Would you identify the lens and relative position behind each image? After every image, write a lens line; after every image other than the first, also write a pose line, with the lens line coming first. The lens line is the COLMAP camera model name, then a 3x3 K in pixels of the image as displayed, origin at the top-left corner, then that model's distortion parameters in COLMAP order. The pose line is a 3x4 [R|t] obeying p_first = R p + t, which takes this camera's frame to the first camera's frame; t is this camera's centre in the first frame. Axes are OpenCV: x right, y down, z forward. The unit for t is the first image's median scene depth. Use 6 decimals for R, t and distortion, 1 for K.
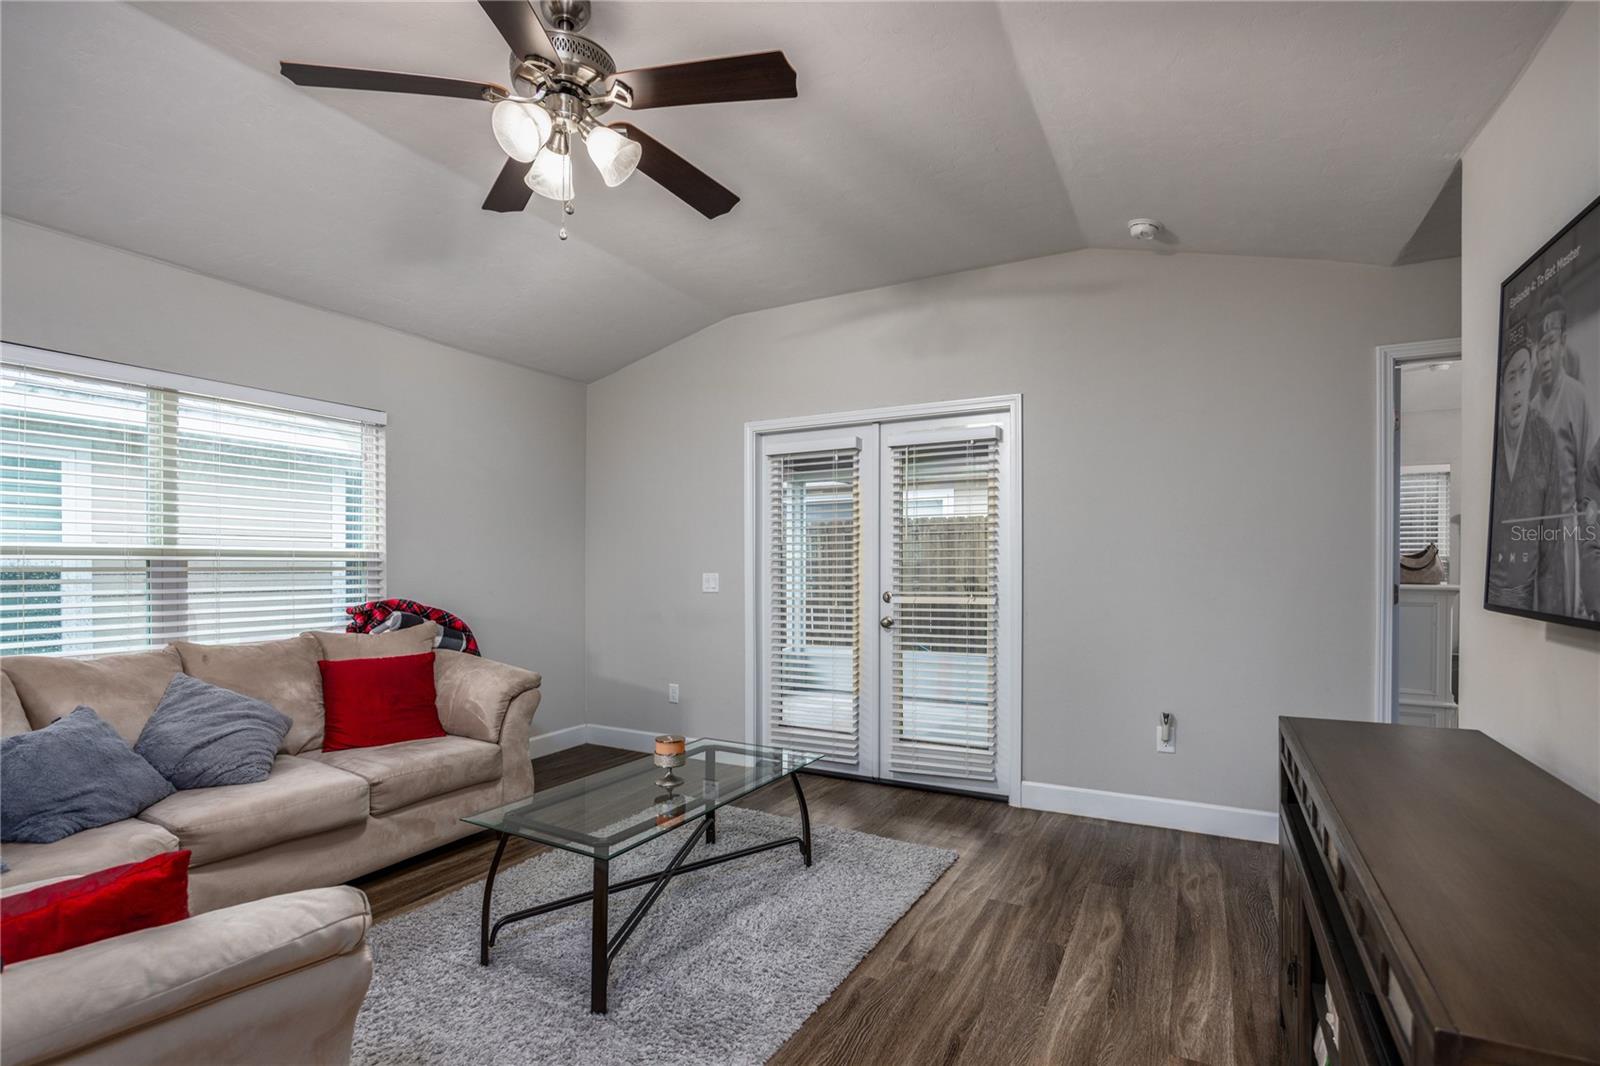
lens RADIAL K [[747.2, 0, 805.4], [0, 747.2, 566.9], [0, 0, 1]] dist [-0.001227, -0.000105]
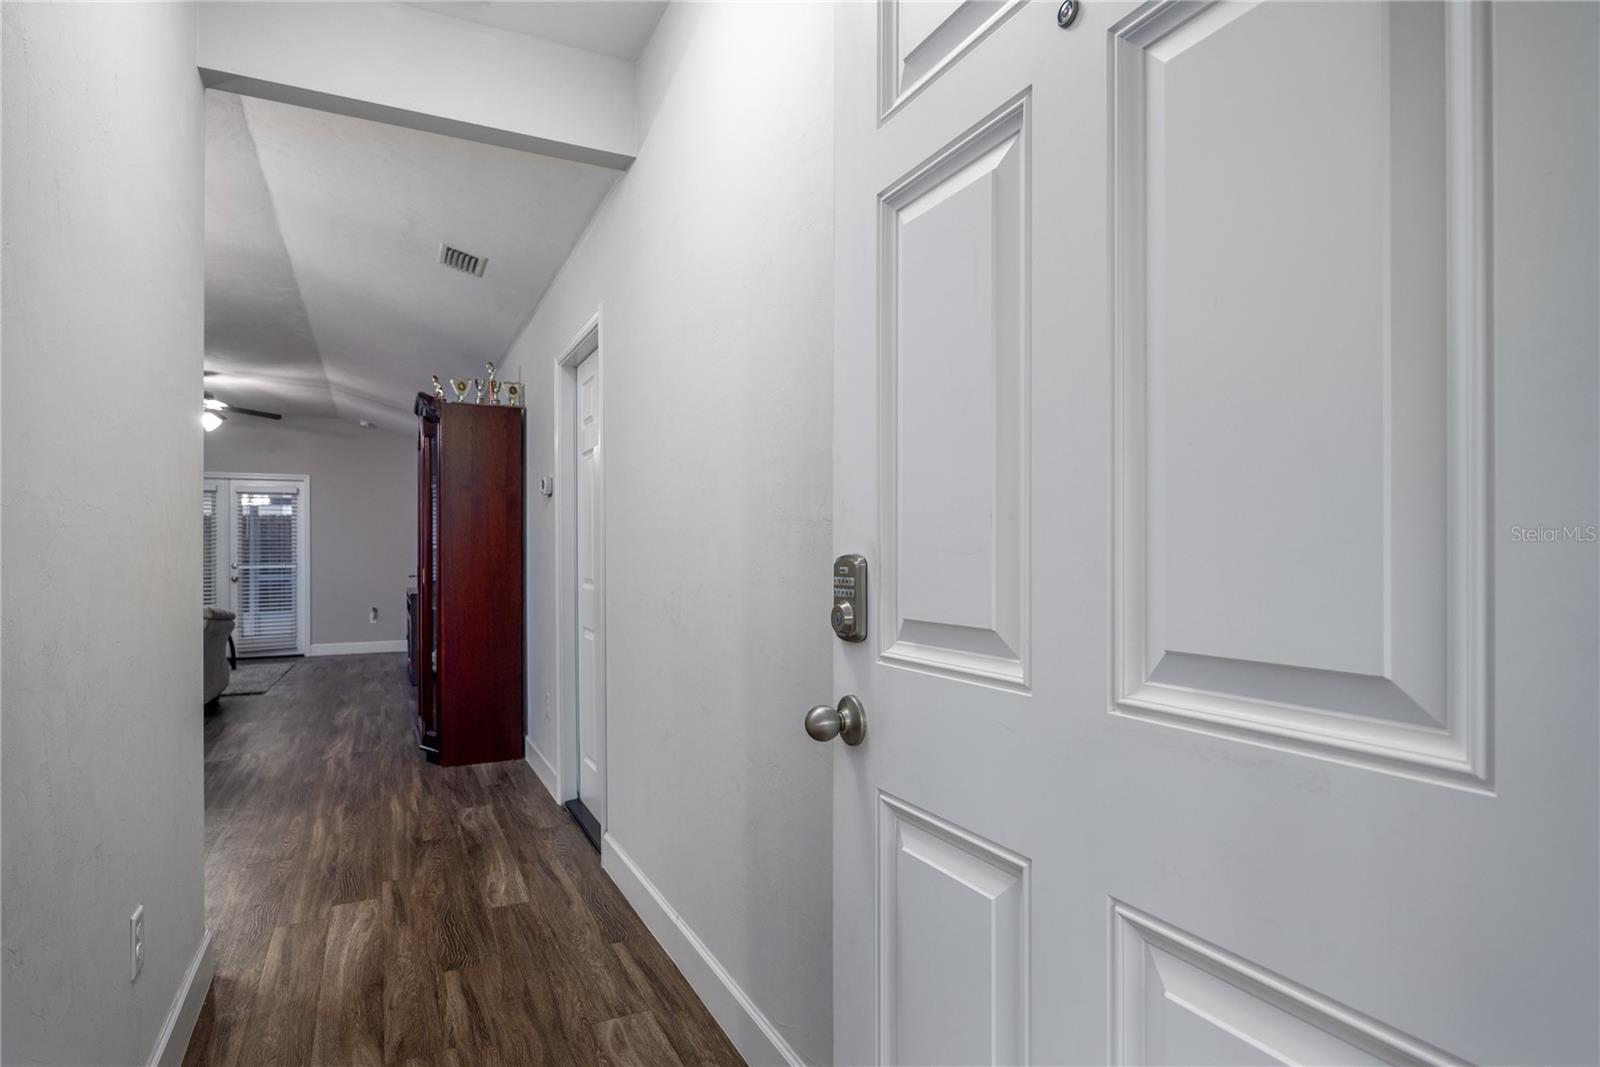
lens RADIAL K [[866.2, 0, 799.5], [0, 866.2, 556.2], [0, 0, 1]] dist [-0.008289, -0.000567]
pose [[0.590753, -0.003293, 0.806845, -0.923705], [0.005786, 0.999983, -0.000155, 0.023723], [-0.806831, 0.004760, 0.590763, -1.702432]]
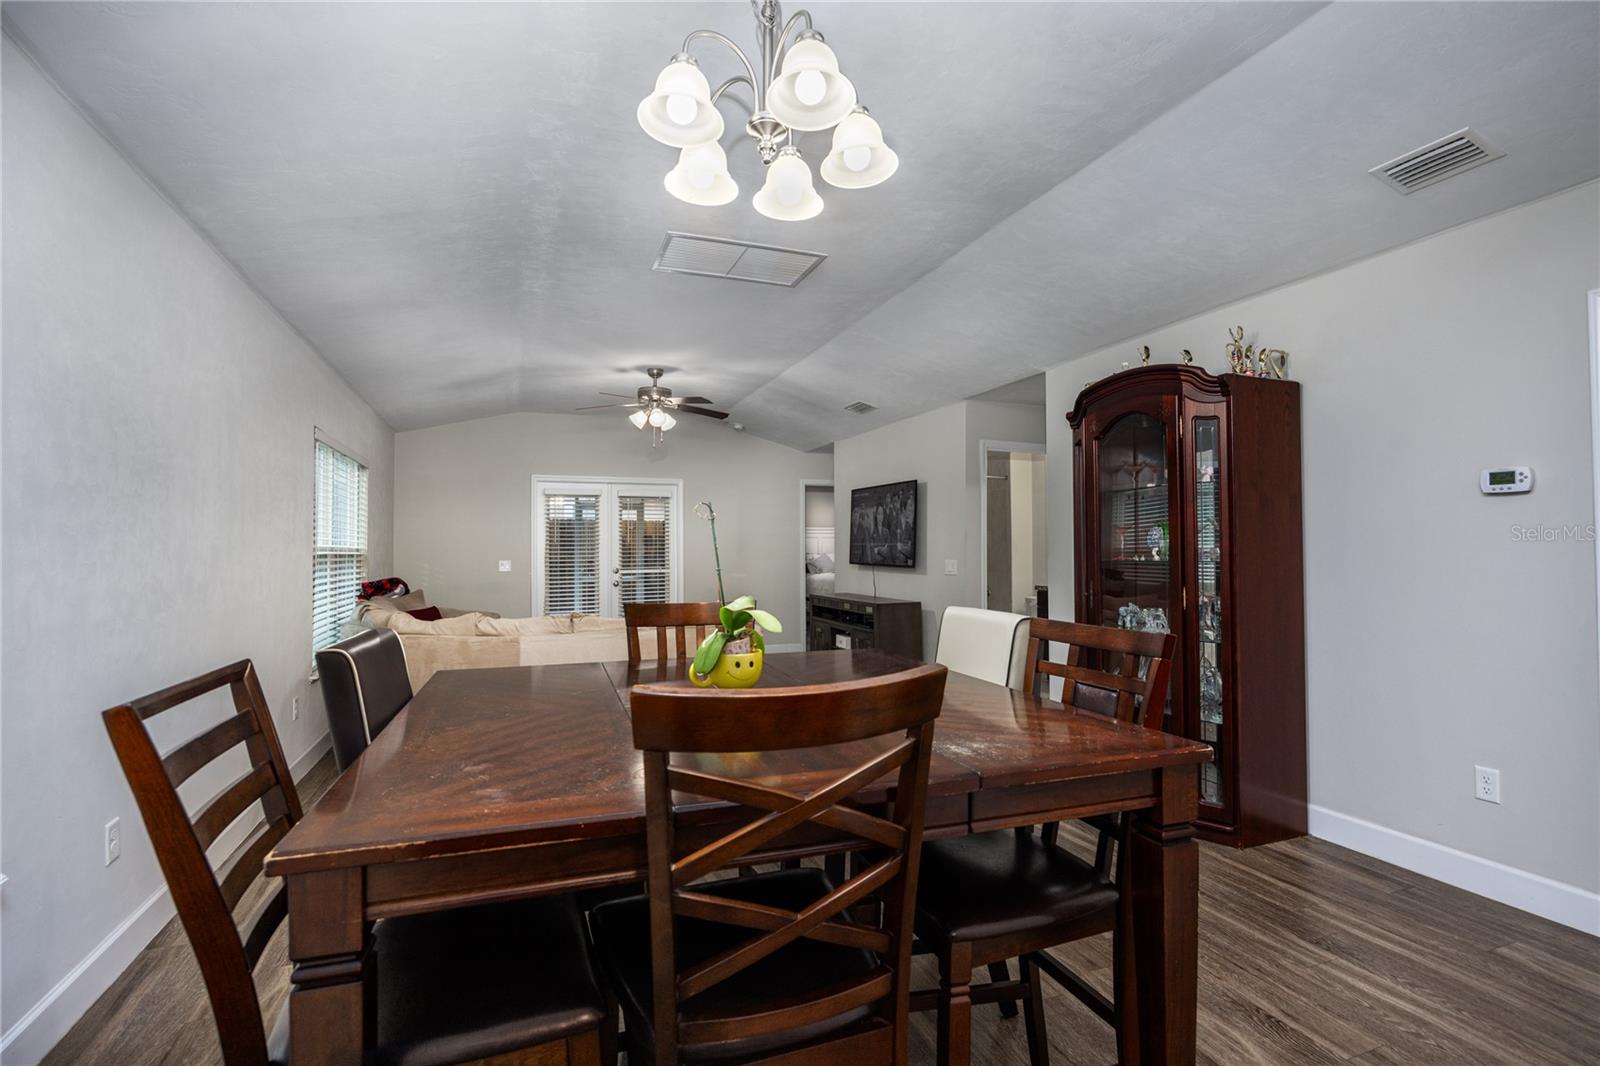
lens RADIAL K [[752.1, 0, 800.0], [0, 752.1, 533.0], [0, 0, 1]] dist [-0.002453, -0.000695]
pose [[0.655023, 0.015714, 0.755445, -1.166497], [0.006603, 0.999627, -0.026518, -0.003959], [-0.755580, 0.022358, 0.654675, -0.745956]]
